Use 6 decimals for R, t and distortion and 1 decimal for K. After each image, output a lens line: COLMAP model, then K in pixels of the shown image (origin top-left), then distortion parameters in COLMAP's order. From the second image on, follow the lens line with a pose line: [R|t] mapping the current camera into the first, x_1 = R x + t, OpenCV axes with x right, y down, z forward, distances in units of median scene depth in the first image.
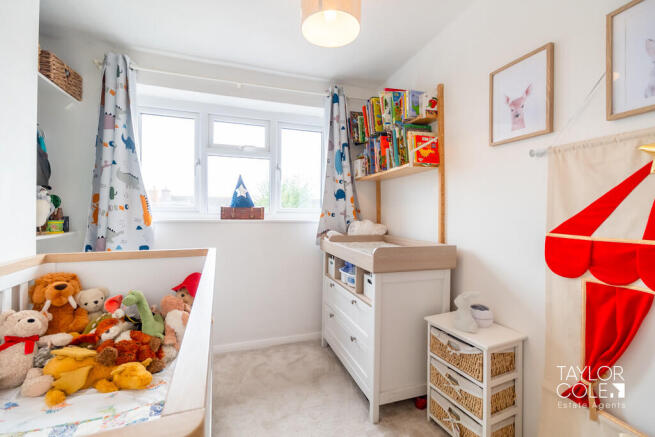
lens RADIAL K [[286.4, 0, 325.5], [0, 286.4, 218.7], [0, 0, 1]] dist [-0.002897, -0.001040]
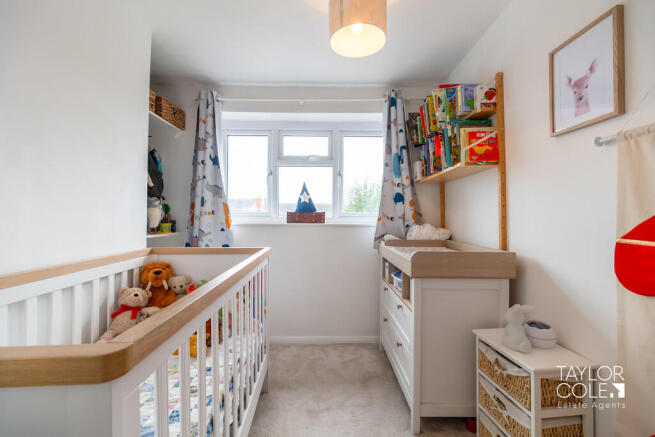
lens RADIAL K [[286.4, 0, 326.1], [0, 286.4, 218.7], [0, 0, 1]] dist [-0.002897, -0.001040]
pose [[0.949270, -0.003292, -0.314446, 0.165663], [-0.002750, 0.999820, -0.018769, 0.007583], [0.314451, 0.018681, 0.949090, -0.016537]]
